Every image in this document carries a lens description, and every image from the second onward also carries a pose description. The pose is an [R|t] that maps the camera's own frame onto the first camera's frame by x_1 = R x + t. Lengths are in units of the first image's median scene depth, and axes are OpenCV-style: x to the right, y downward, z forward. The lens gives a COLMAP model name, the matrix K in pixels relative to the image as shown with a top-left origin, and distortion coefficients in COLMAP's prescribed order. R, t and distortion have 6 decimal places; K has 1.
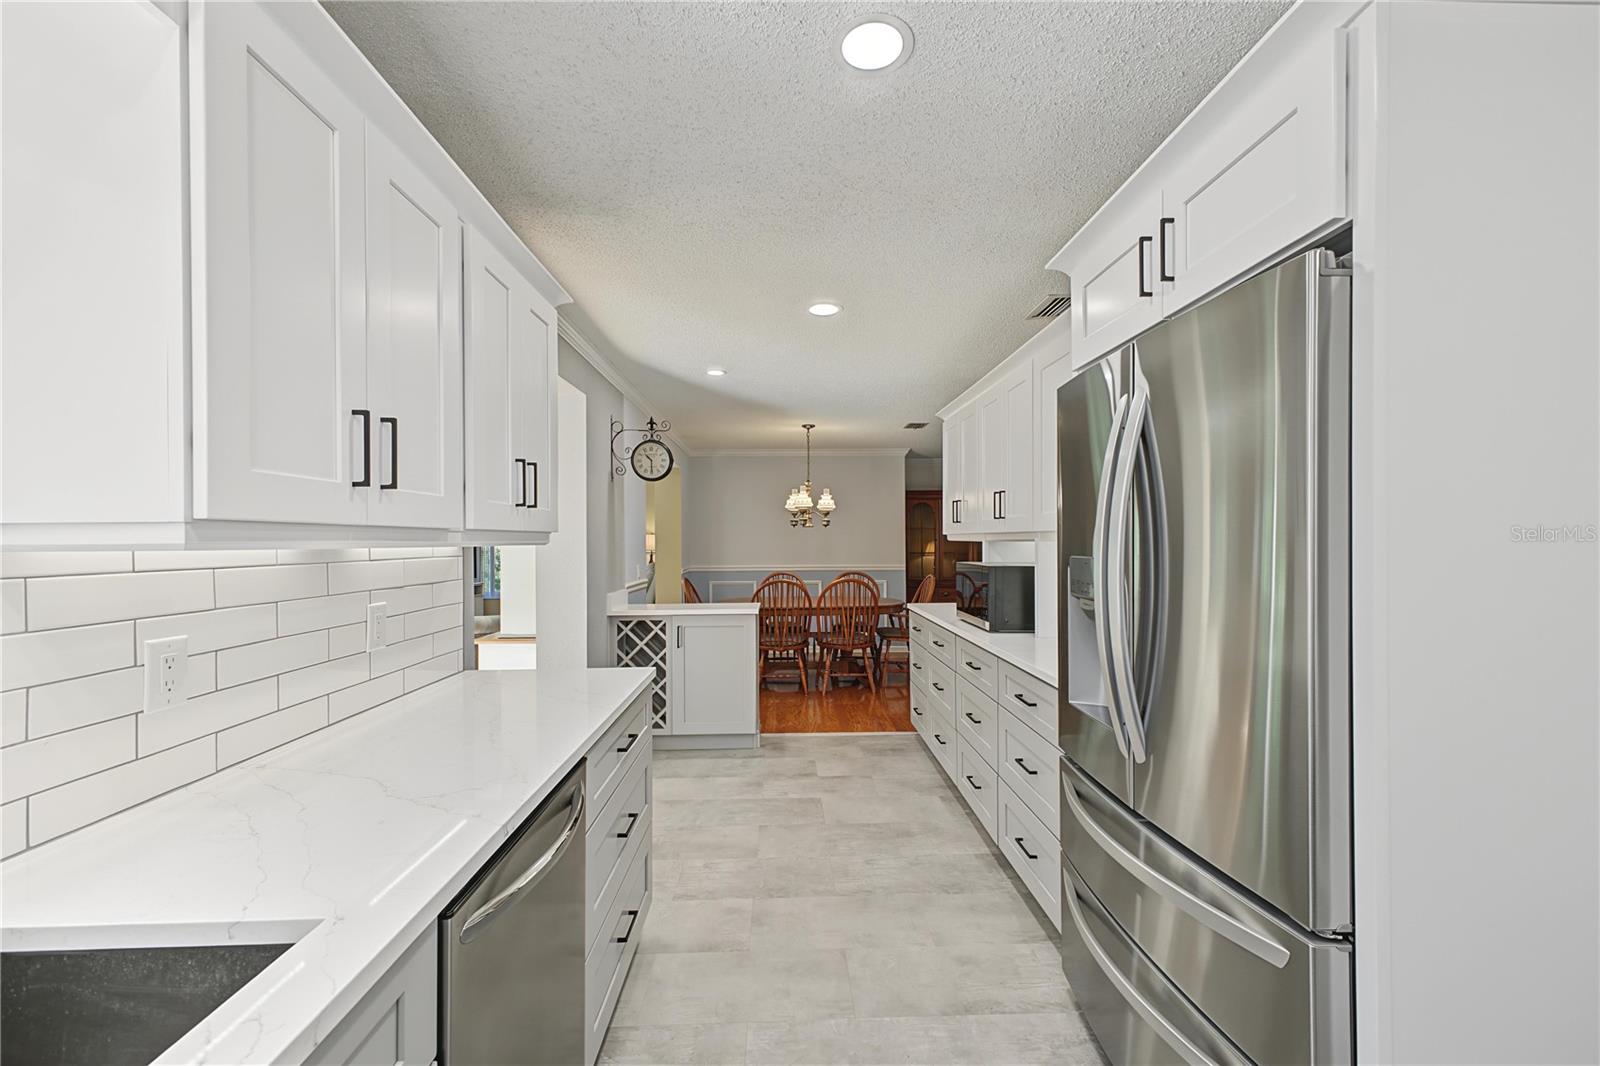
lens RADIAL K [[644.4, 0, 798.5], [0, 644.4, 537.0], [0, 0, 1]] dist [0.001616, -0.000164]
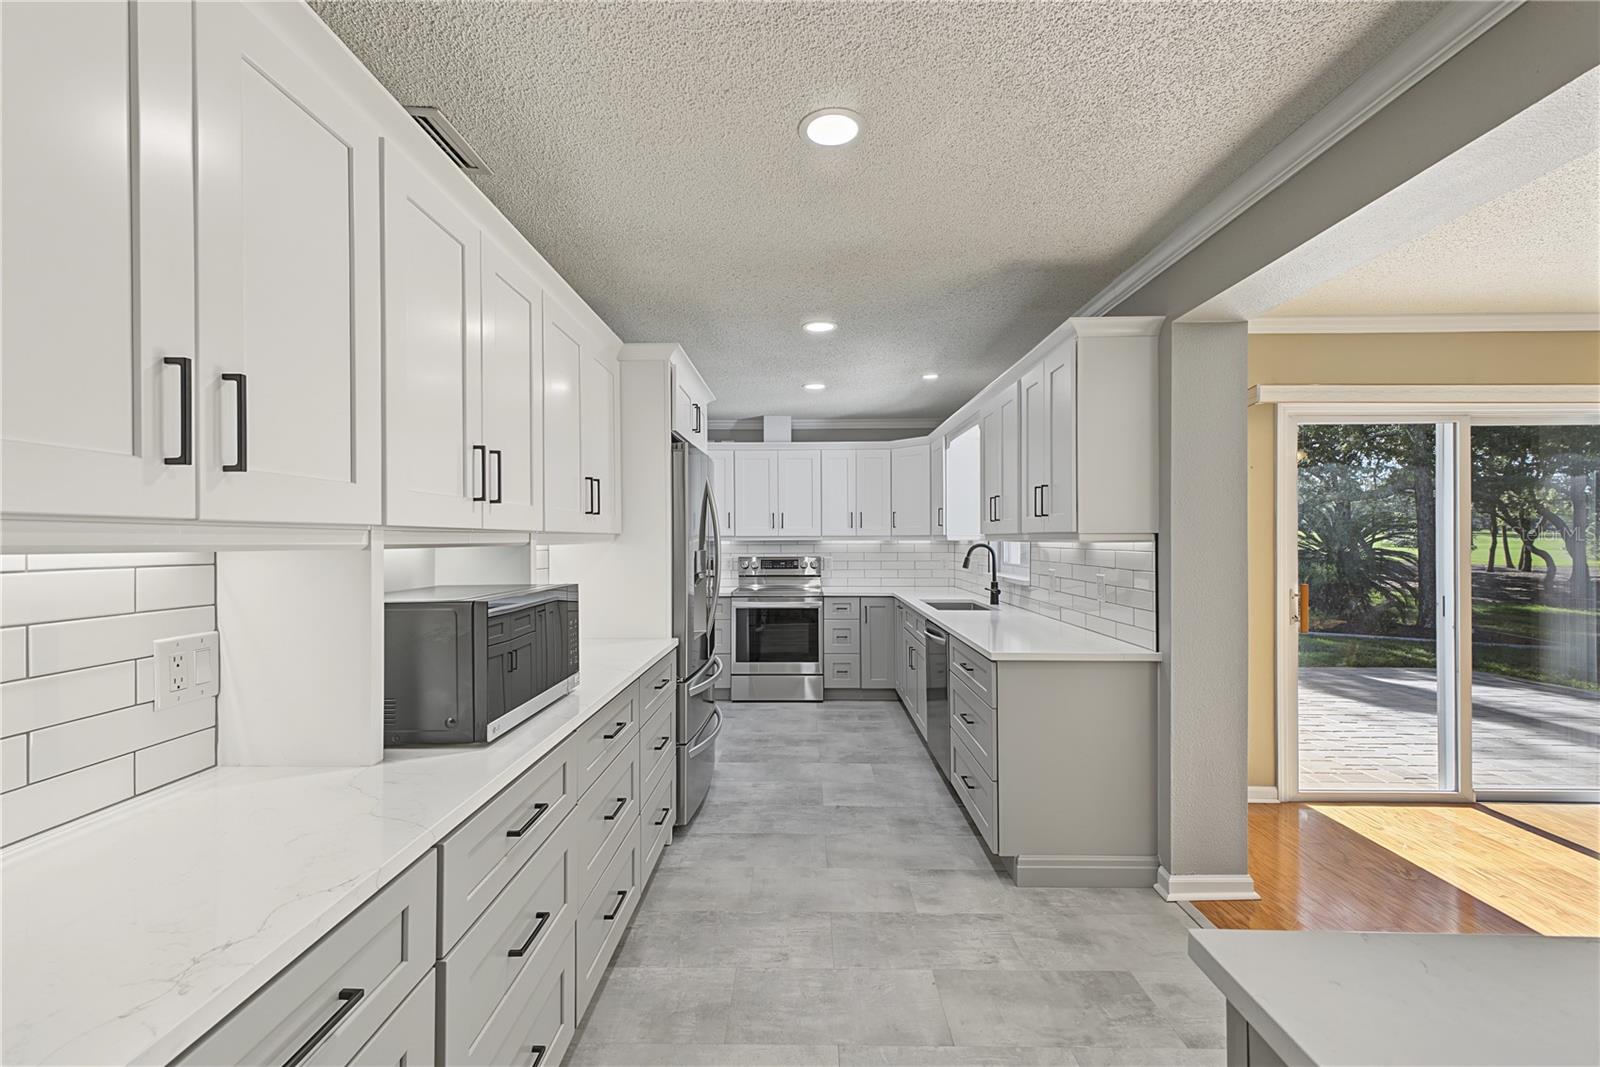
lens RADIAL K [[644.4, 0, 798.5], [0, 644.4, 537.5], [0, 0, 1]] dist [0.001616, -0.000164]
pose [[-0.999123, 0.008245, 0.041042, 0.061940], [0.007965, 0.999944, -0.006979, 0.006343], [-0.041098, -0.006646, -0.999133, 1.983907]]
